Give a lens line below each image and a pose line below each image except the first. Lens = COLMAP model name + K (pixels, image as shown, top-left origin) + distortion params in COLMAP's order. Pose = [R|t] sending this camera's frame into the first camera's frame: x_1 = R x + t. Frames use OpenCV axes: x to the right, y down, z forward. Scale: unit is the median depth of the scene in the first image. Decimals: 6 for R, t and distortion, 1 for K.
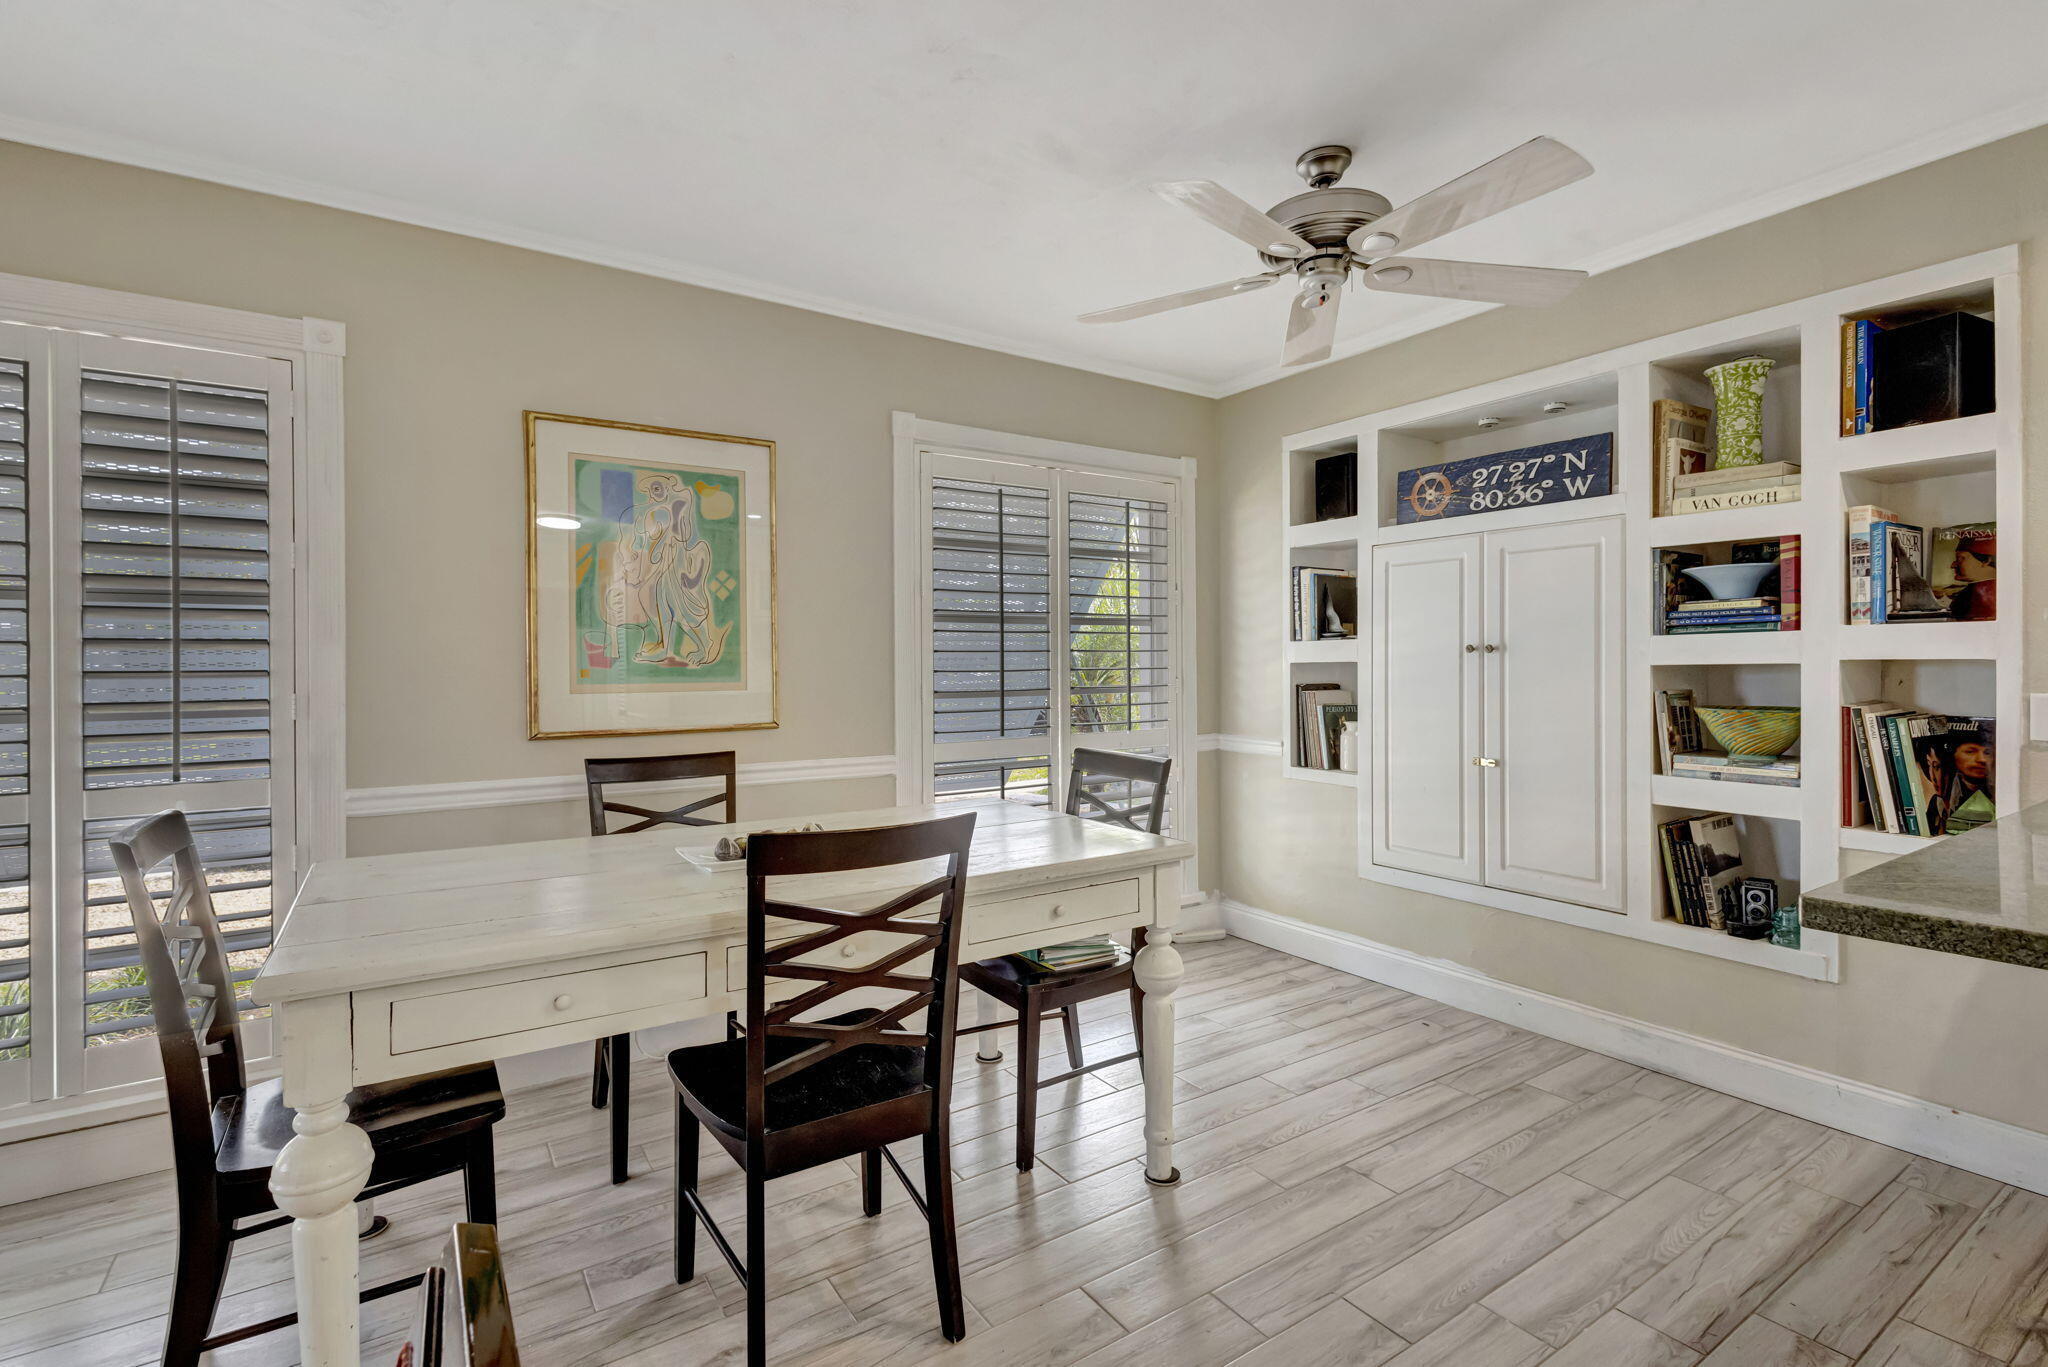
lens RADIAL K [[939.8, 0, 1025.1], [0, 939.8, 676.7], [0, 0, 1]] dist [0.001297, -0.000098]
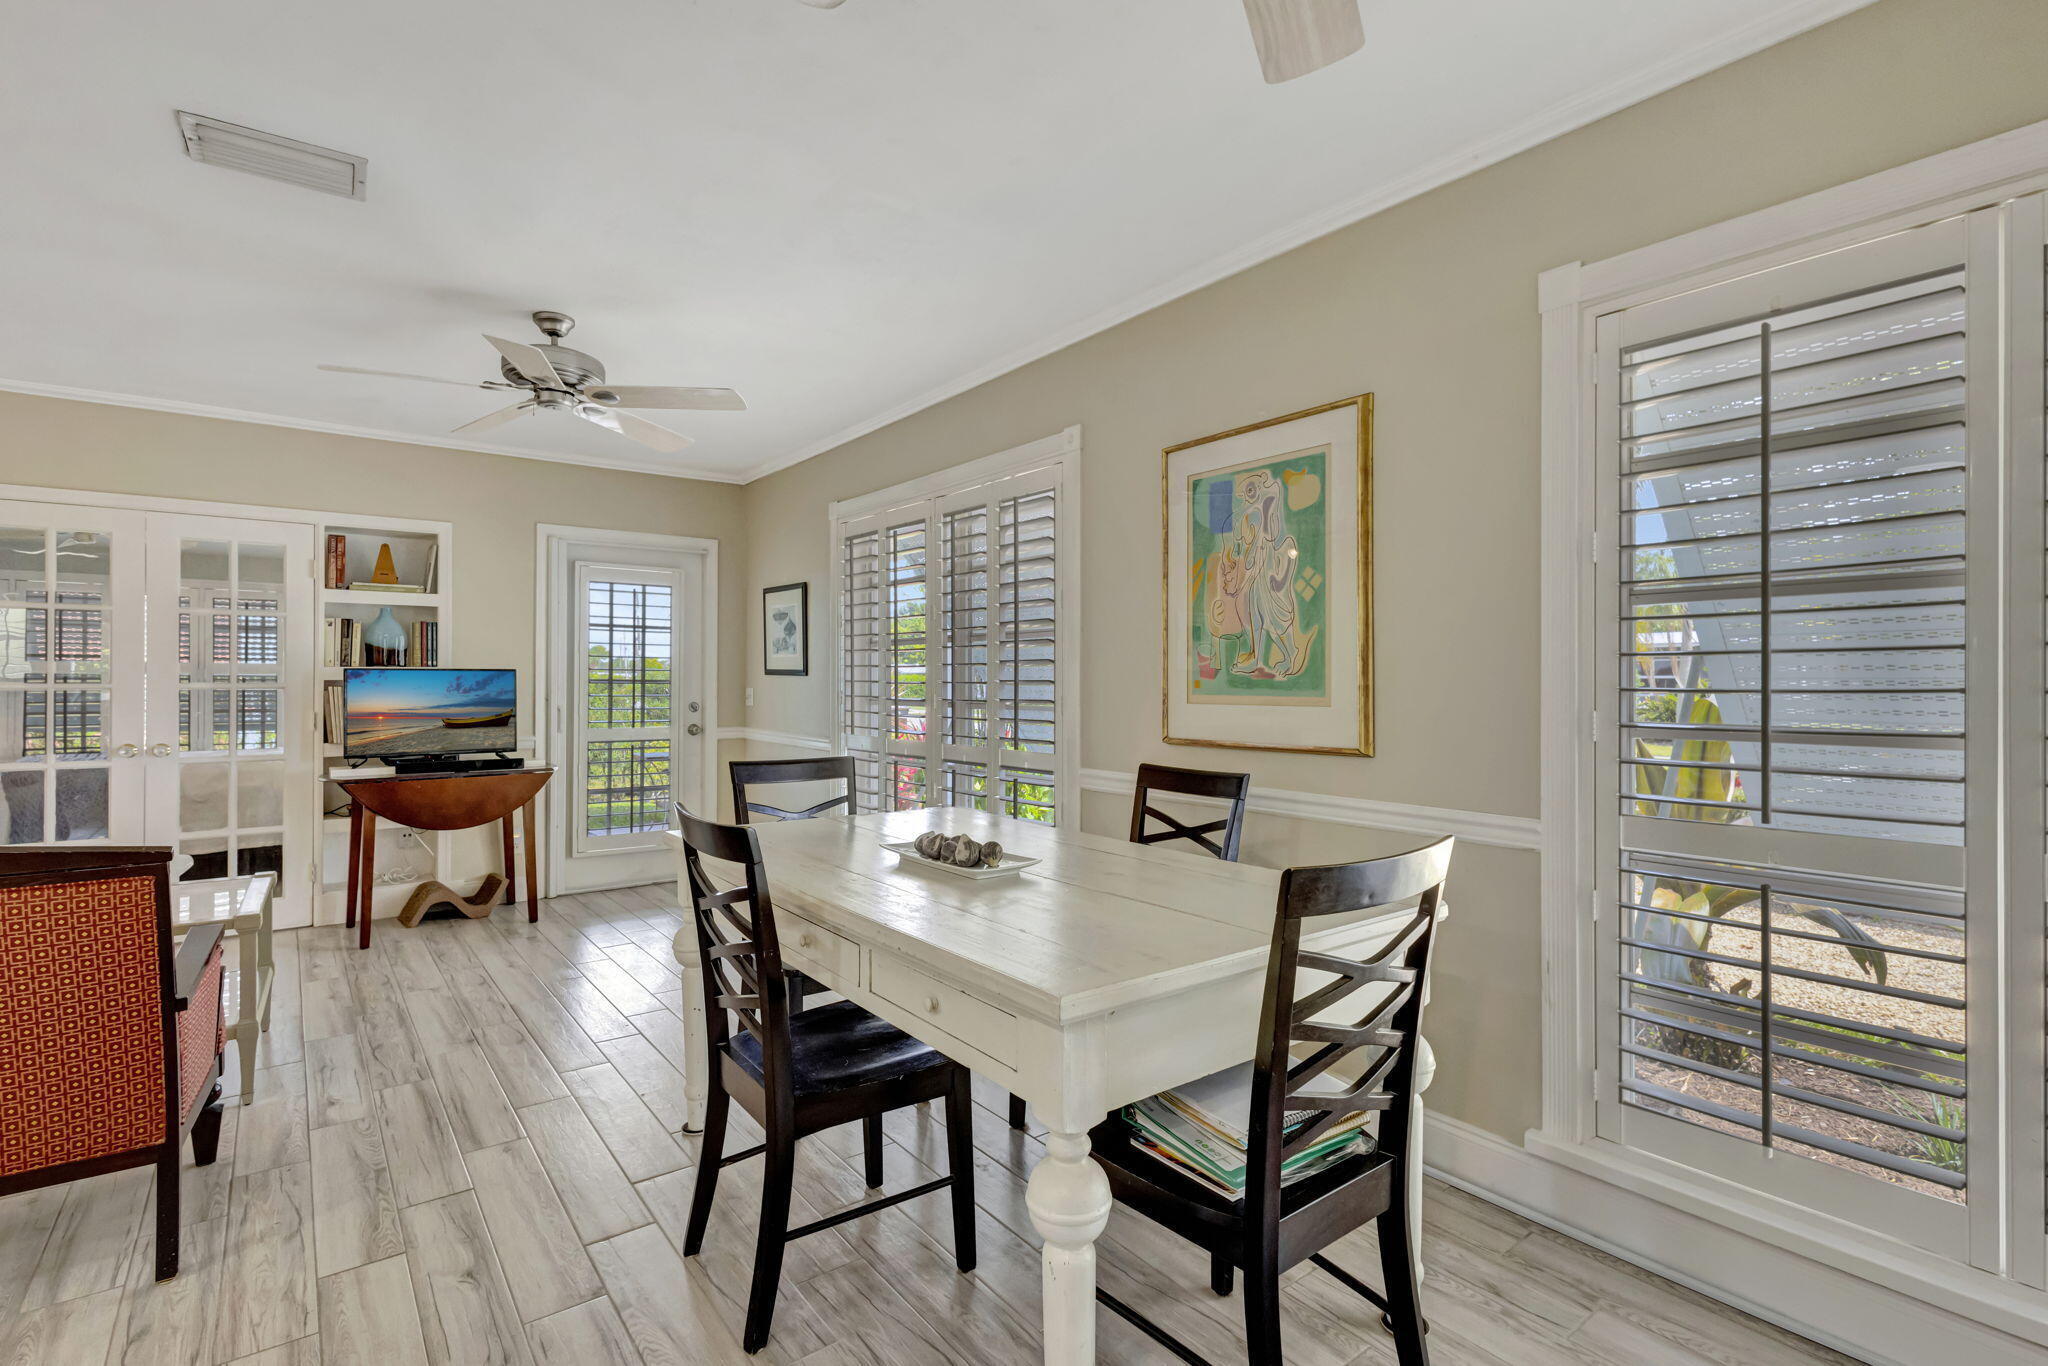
lens RADIAL K [[960.8, 0, 1024.0], [0, 960.8, 683.0], [0, 0, 1]] dist [0.001049, 0.000052]
pose [[0.074463, 0.016832, -0.997082, 0.550981], [-0.005407, 0.999850, 0.016475, -0.020263], [0.997209, 0.004164, 0.074543, 0.692086]]
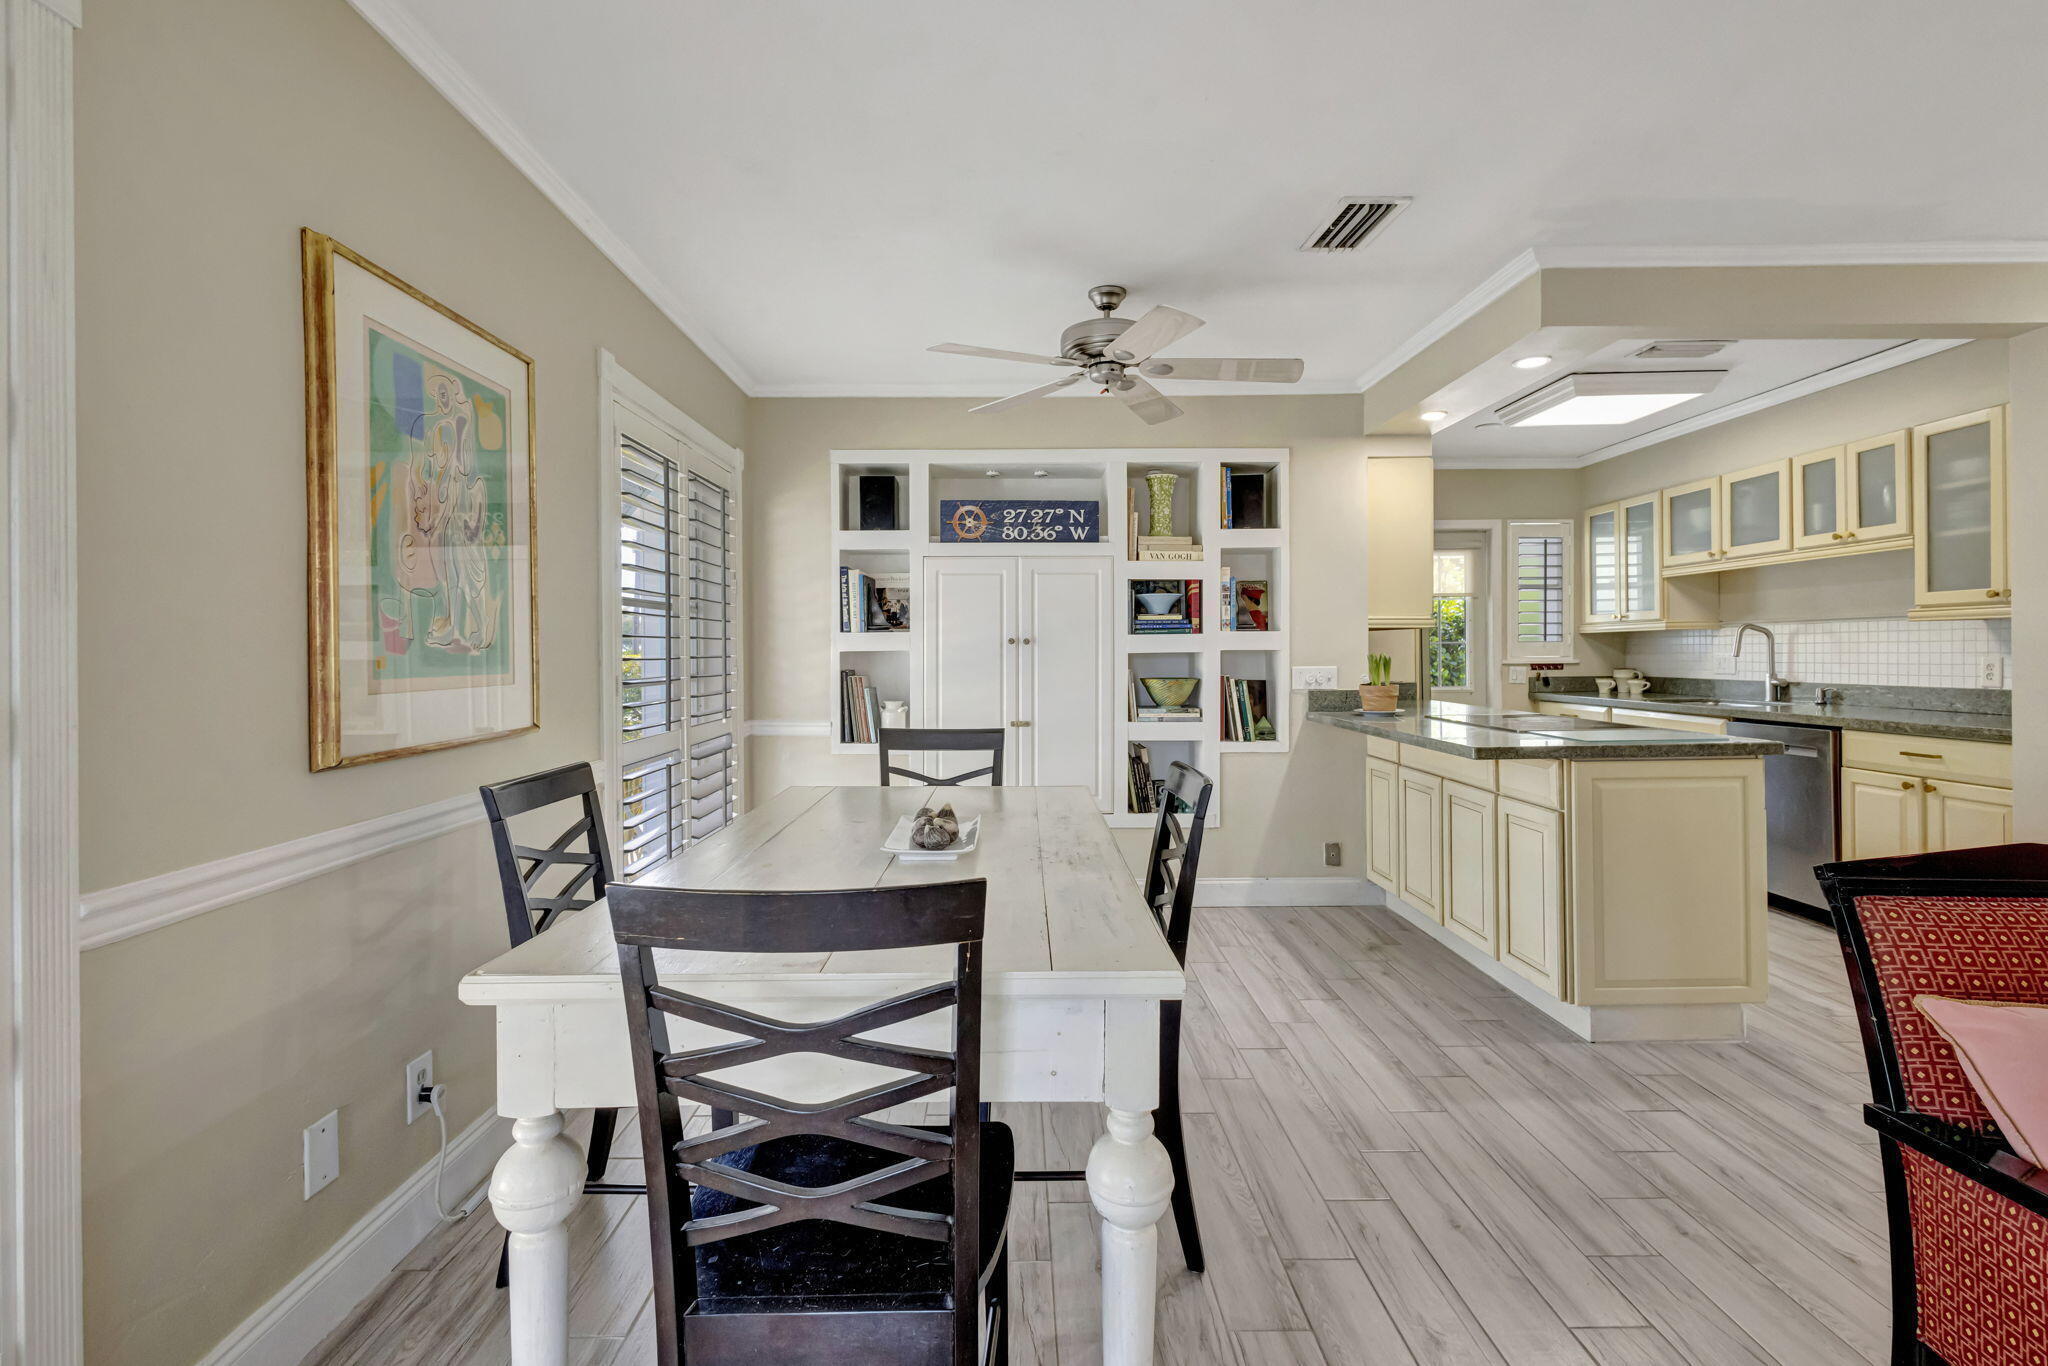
lens RADIAL K [[957.2, 0, 1022.7], [0, 957.2, 664.2], [0, 0, 1]] dist [0.002576, -0.000069]
pose [[0.541334, -0.007036, 0.840778, -0.744834], [0.011968, 0.999928, 0.000662, 0.002688], [-0.840722, 0.009704, 0.541380, 0.258760]]
